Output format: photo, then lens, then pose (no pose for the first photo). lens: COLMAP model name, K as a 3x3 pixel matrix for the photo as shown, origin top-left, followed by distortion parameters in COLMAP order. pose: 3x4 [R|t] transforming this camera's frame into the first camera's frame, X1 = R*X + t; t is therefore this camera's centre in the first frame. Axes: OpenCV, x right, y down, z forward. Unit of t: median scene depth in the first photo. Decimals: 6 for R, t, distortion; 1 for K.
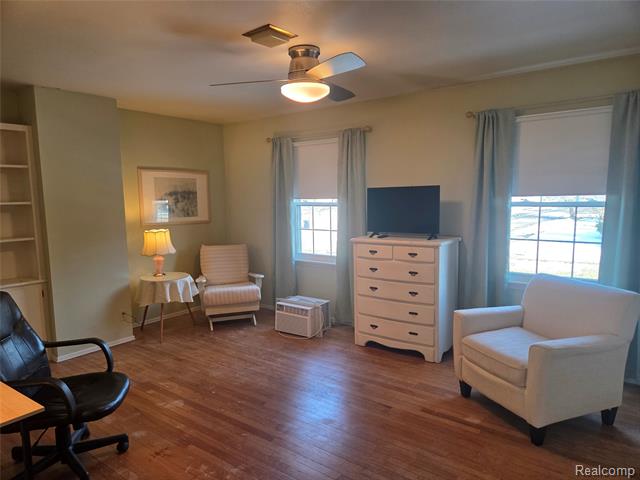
lens RADIAL K [[425.6, 0, 322.1], [0, 425.6, 244.3], [0, 0, 1]] dist [0.037042, -0.003177]
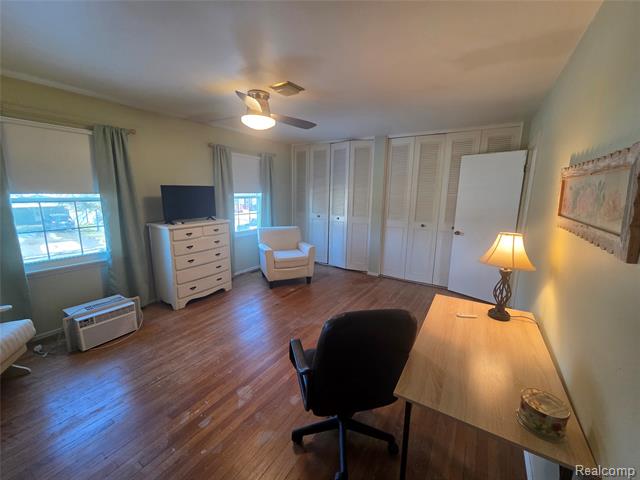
lens RADIAL K [[264.1, 0, 320.6], [0, 264.1, 236.9], [0, 0, 1]] dist [0.001894, -0.000130]
pose [[-0.078338, -0.161031, 0.983835, -0.664022], [0.099494, 0.980678, 0.168437, -0.065730], [-0.991950, 0.111081, -0.060803, 0.577970]]
